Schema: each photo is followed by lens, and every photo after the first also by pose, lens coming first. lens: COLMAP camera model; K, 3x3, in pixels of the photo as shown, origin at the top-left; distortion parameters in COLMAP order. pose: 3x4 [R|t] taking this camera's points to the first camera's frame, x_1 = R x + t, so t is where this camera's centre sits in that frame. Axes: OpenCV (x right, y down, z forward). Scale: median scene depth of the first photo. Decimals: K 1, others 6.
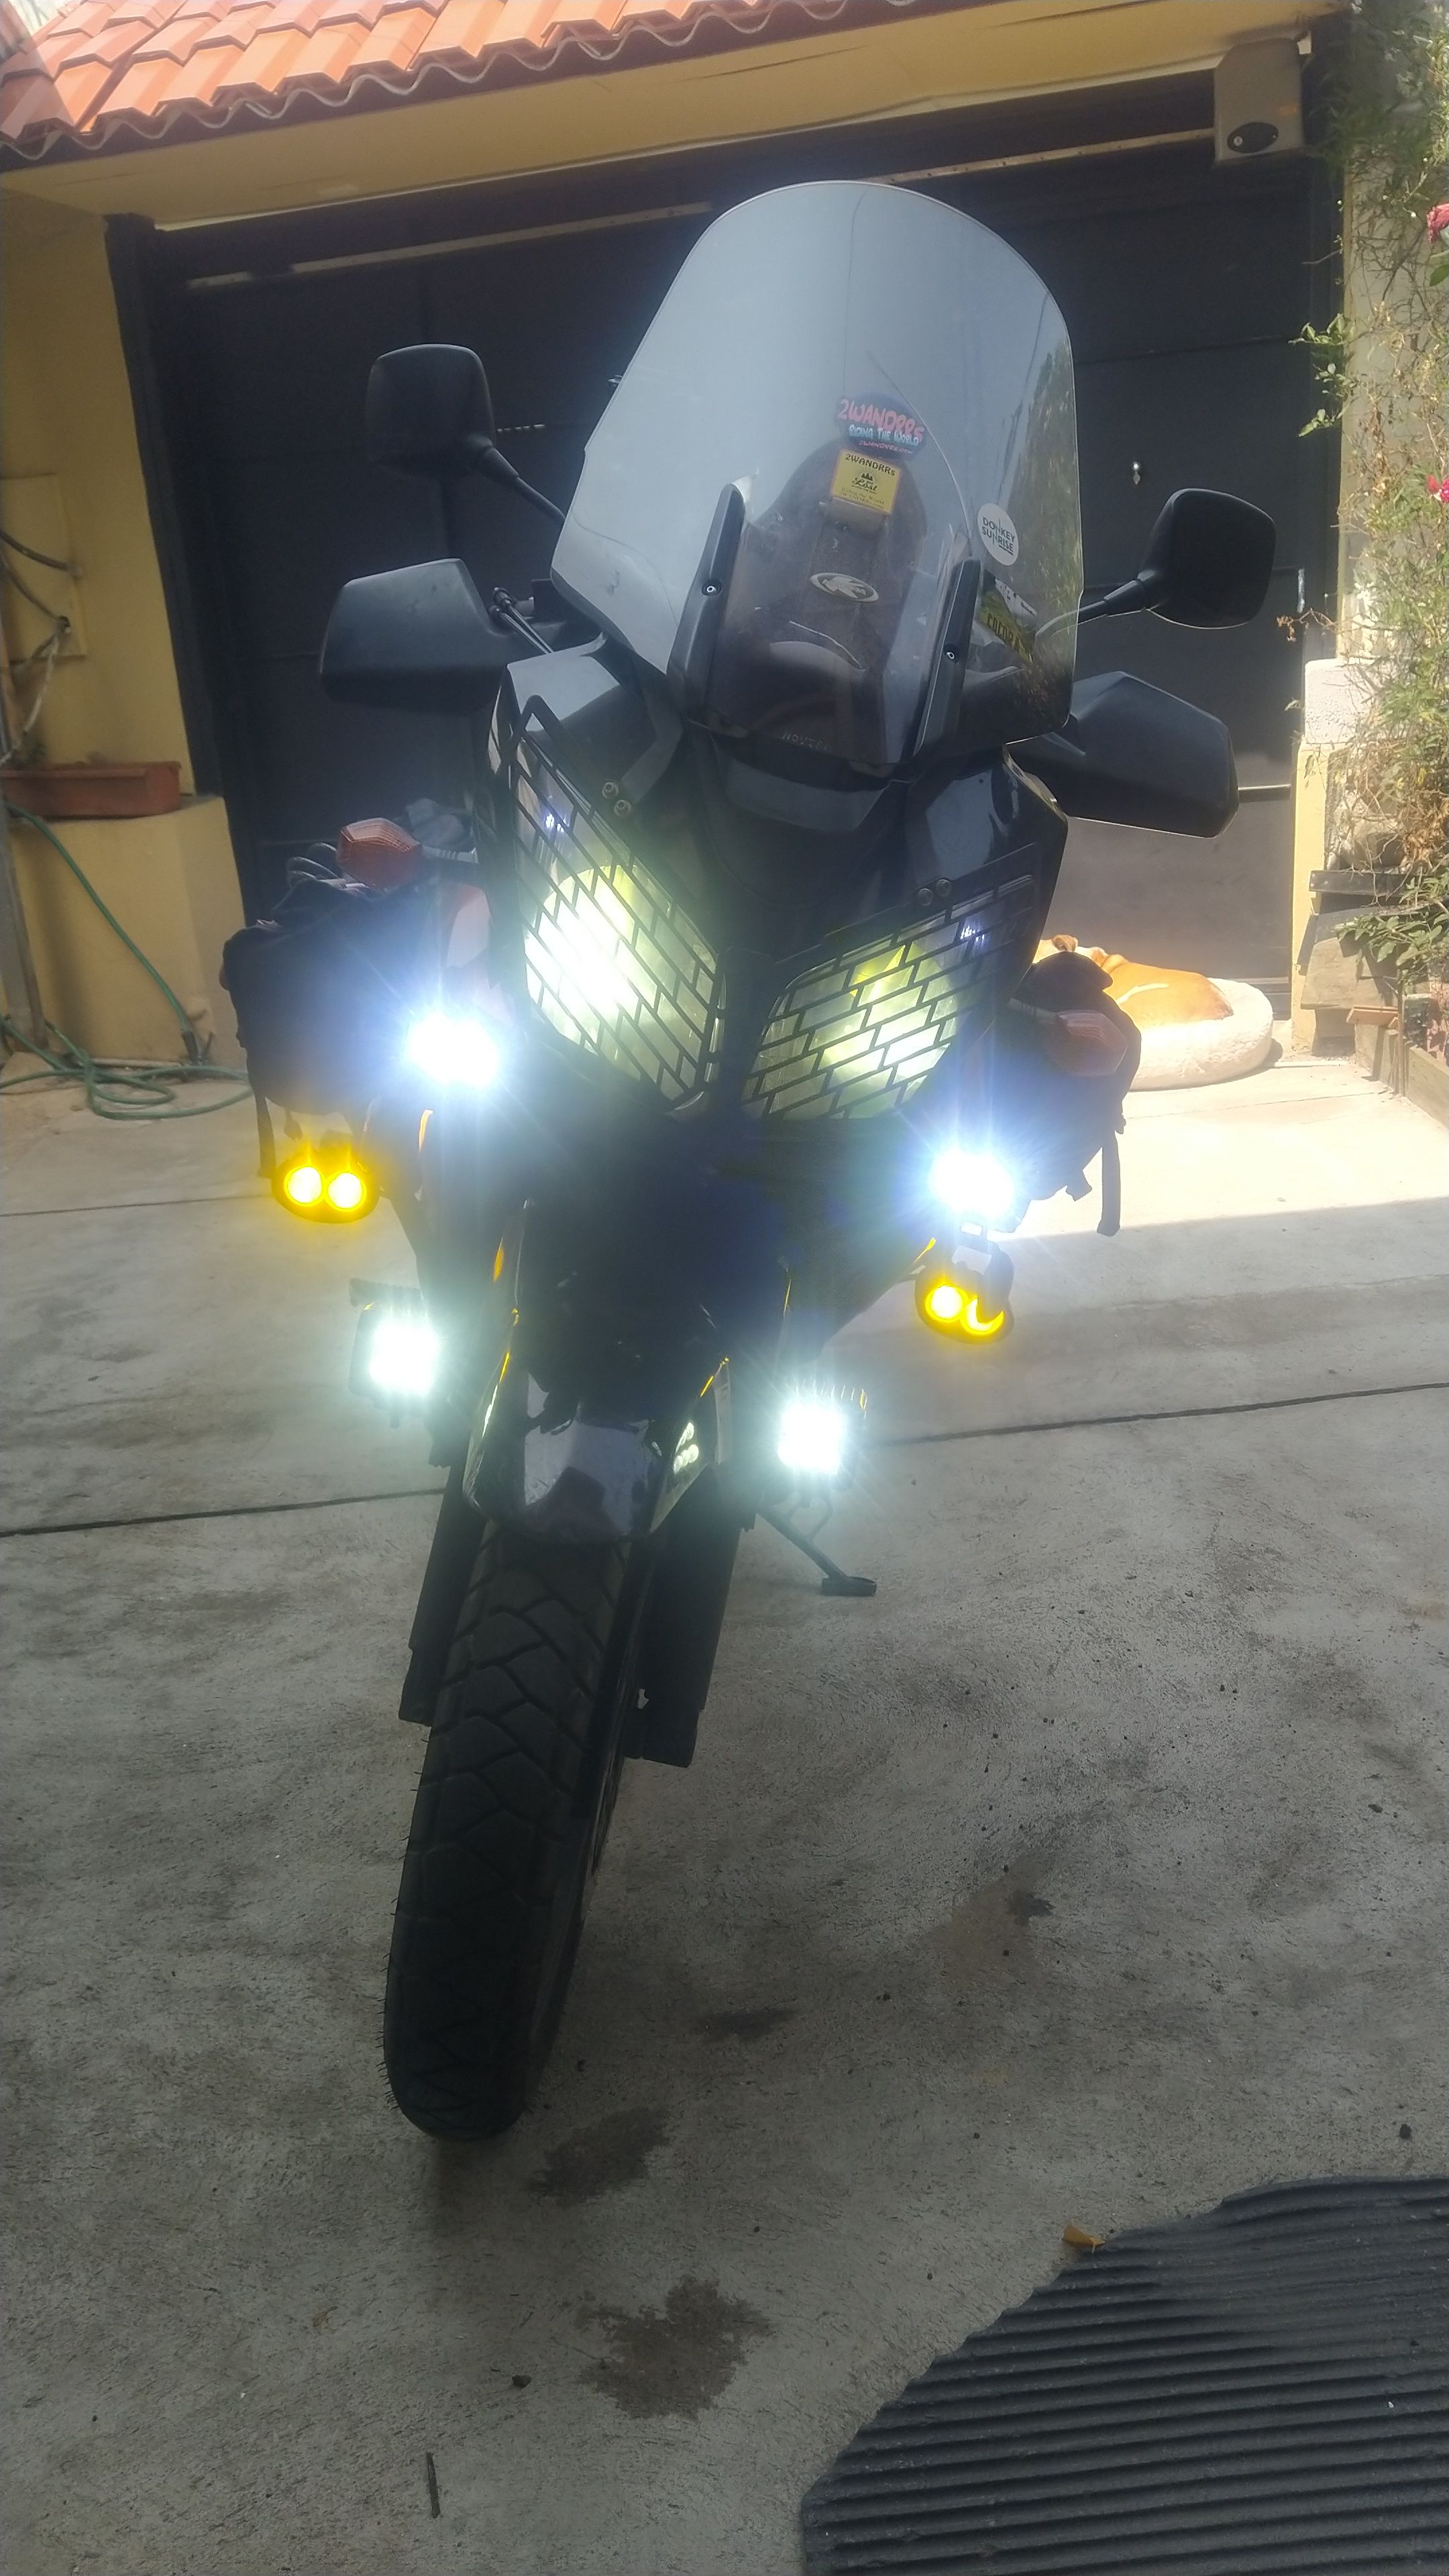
lens RADIAL K [[1984.8, 0, 725.8], [0, 1984.8, 1289.8], [0, 0, 1]] dist [0.069720, -0.097068]
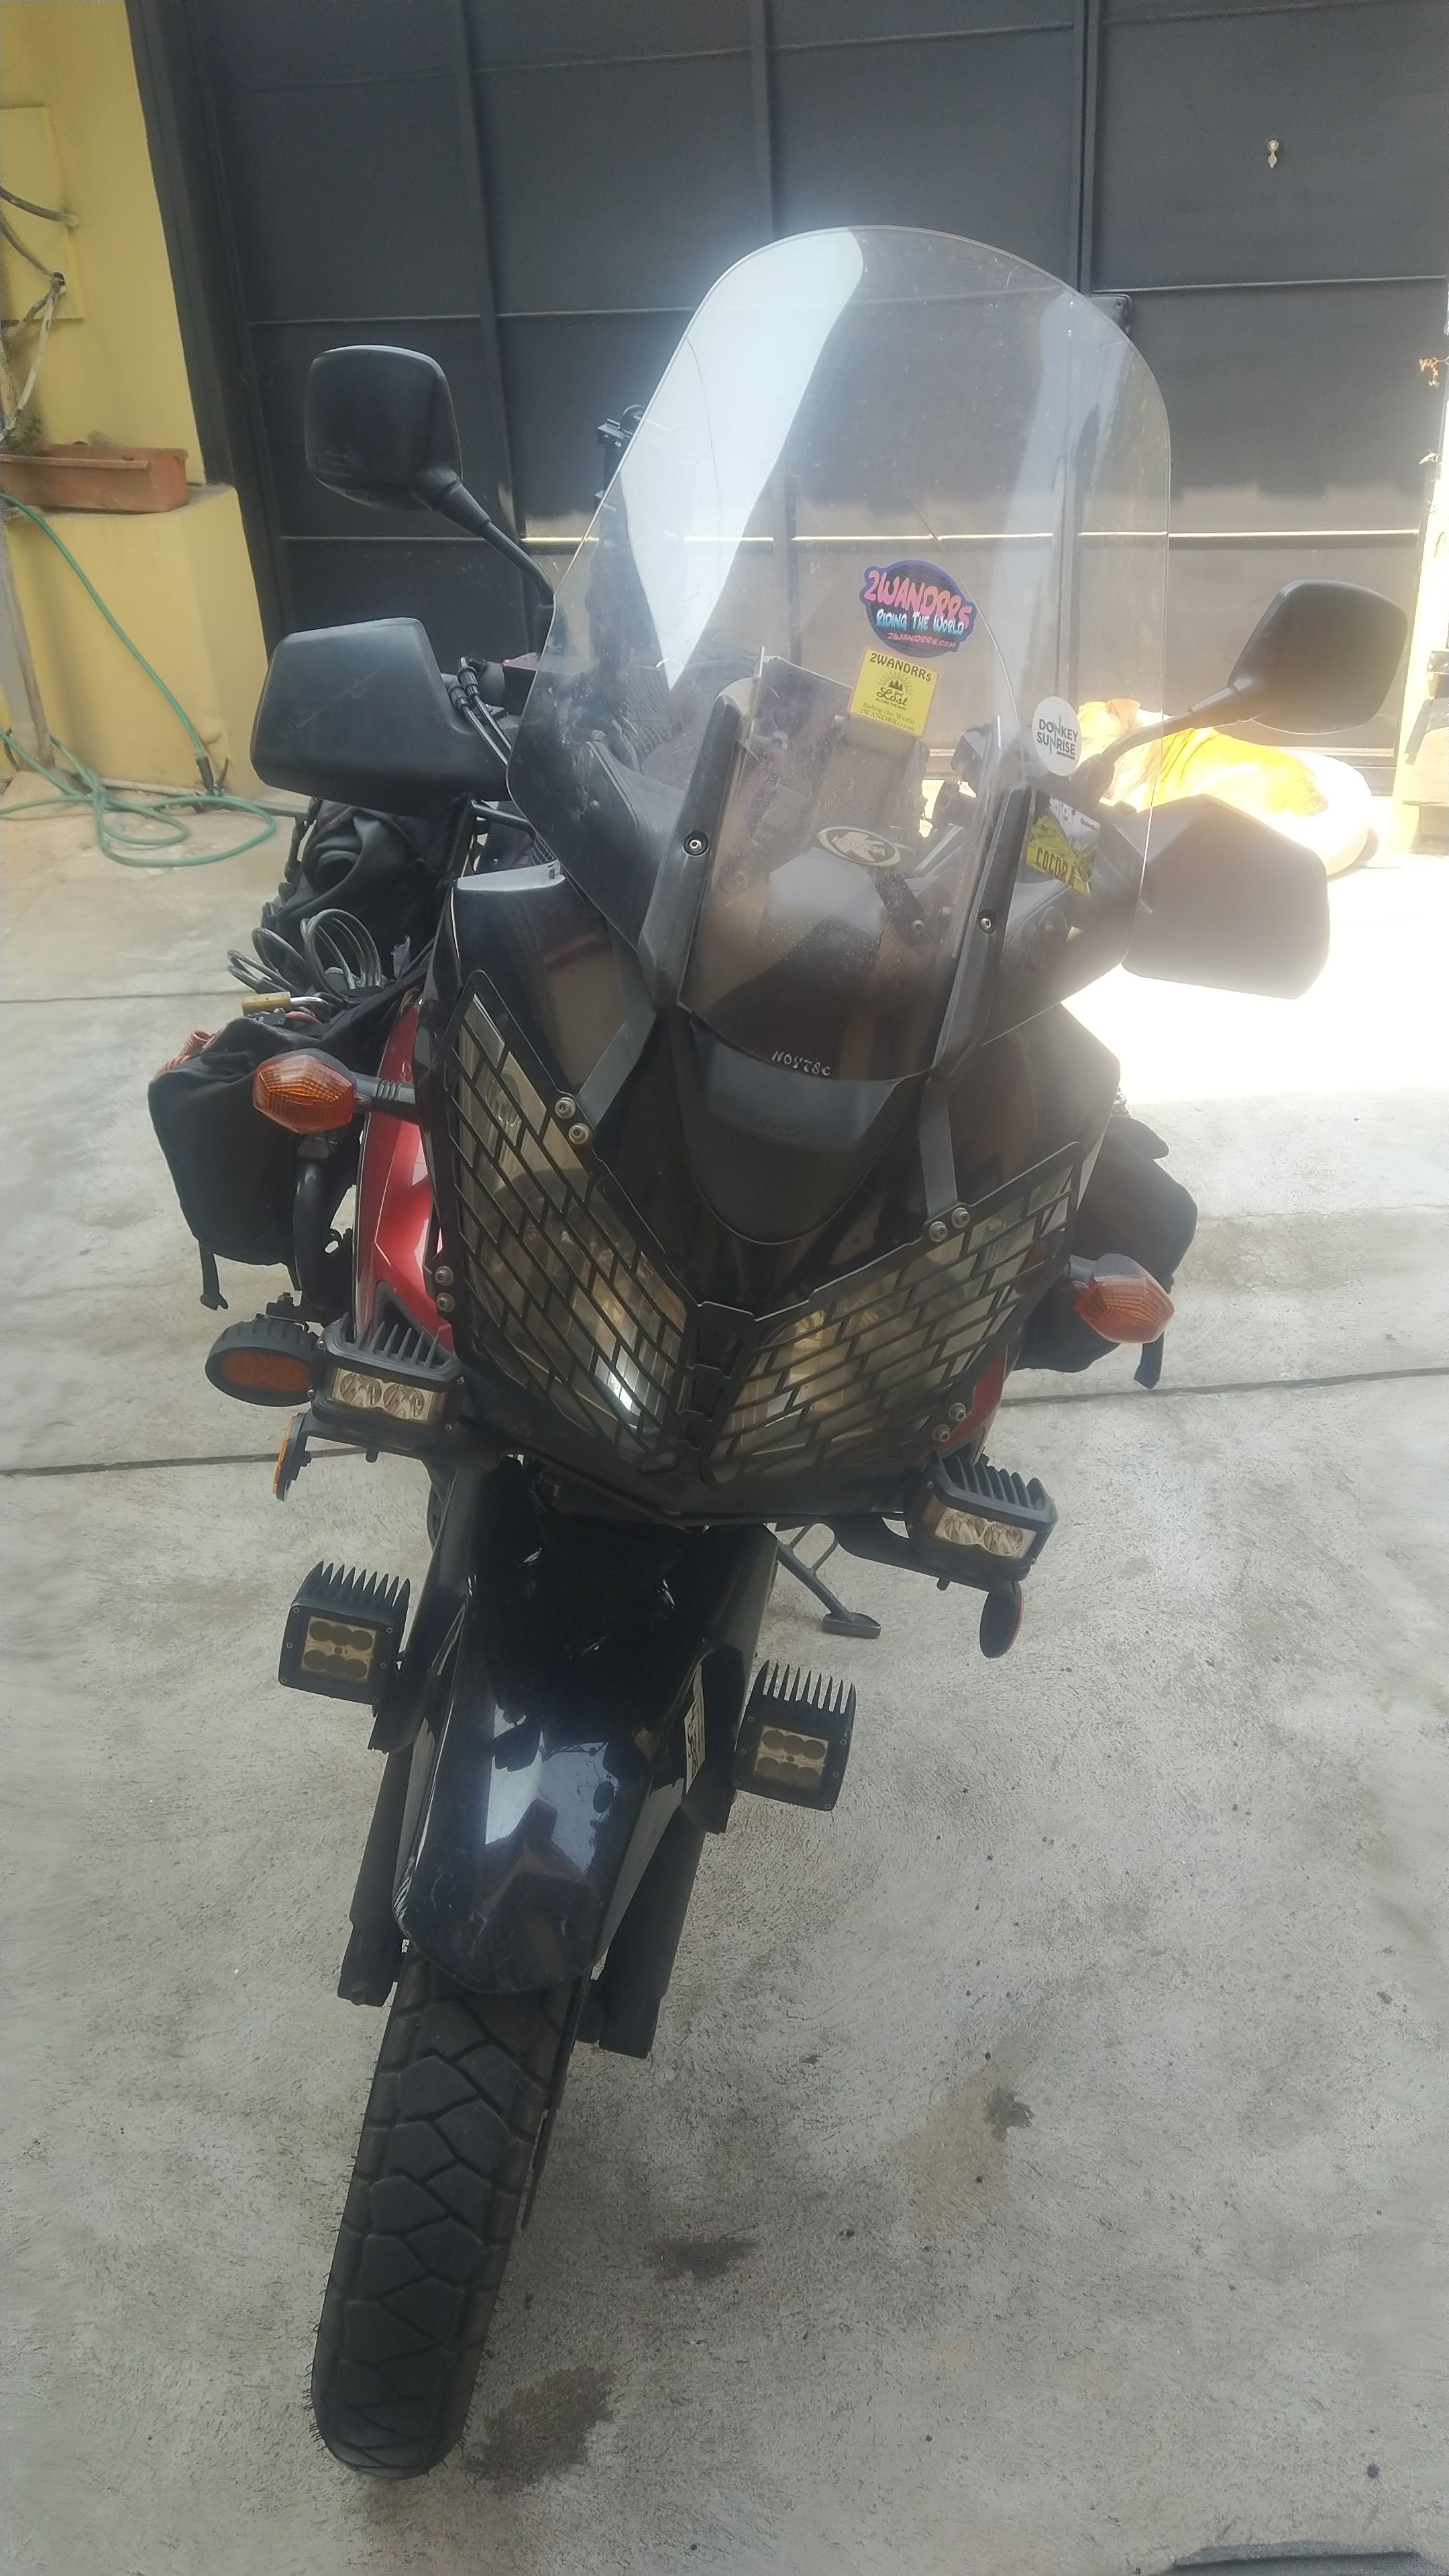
lens RADIAL K [[1984.8, 0, 729.8], [0, 1984.8, 1277.8], [0, 0, 1]] dist [0.069720, -0.097068]
pose [[0.999010, 0.038415, -0.022433, 0.023277], [-0.033295, 0.980107, 0.195657, -0.246207], [0.029503, -0.194717, 0.980416, 0.124304]]
